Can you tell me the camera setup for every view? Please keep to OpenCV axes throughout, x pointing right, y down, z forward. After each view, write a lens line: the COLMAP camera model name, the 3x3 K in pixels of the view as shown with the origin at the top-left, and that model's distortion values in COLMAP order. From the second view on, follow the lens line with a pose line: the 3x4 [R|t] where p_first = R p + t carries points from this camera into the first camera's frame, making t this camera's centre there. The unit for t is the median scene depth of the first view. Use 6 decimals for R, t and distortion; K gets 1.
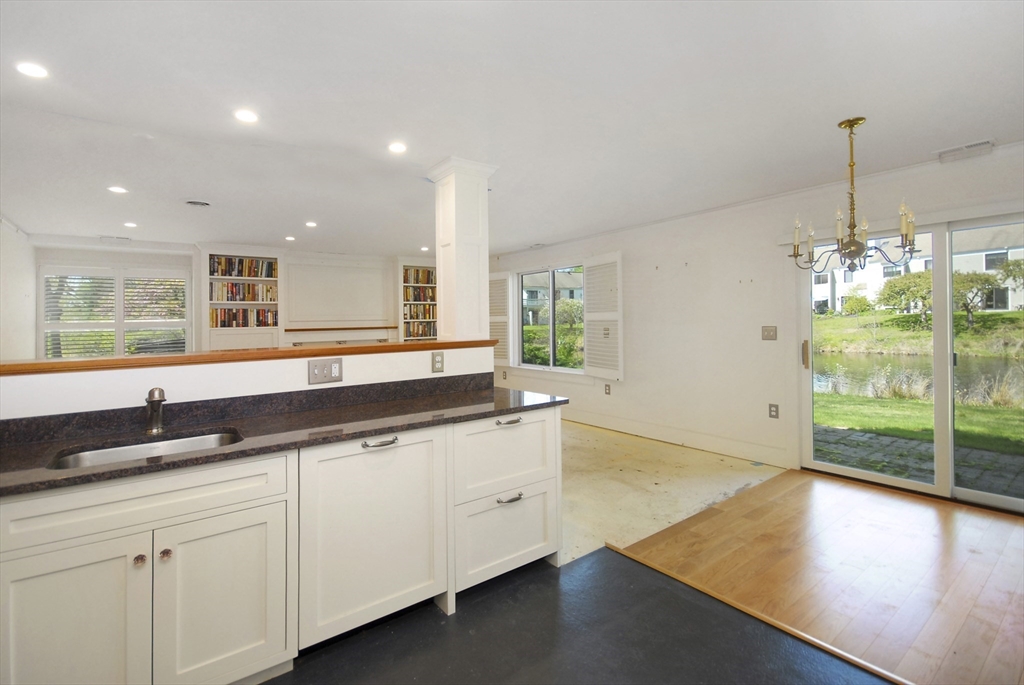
lens RADIAL K [[474.7, 0, 501.8], [0, 474.7, 337.5], [0, 0, 1]] dist [-0.006442, -0.002674]
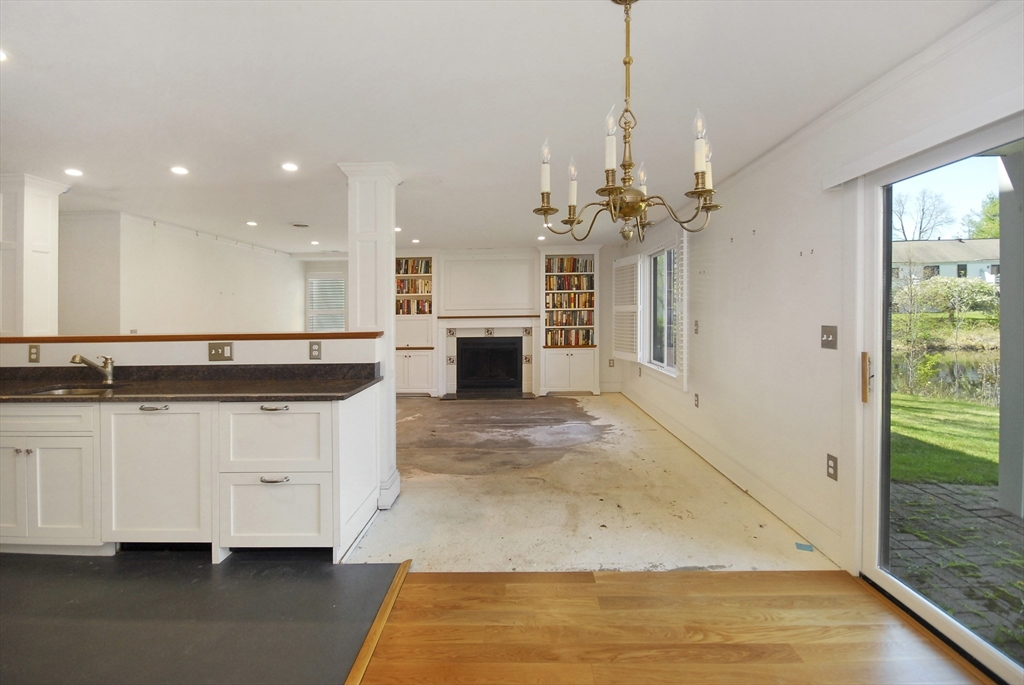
lens RADIAL K [[474.7, 0, 508.2], [0, 474.7, 314.7], [0, 0, 1]] dist [-0.006442, -0.002674]
pose [[0.787335, 0.012956, -0.616389, 0.612177], [-0.023829, 0.999672, -0.009426, -0.022299], [0.616065, 0.022109, 0.787385, 0.262035]]
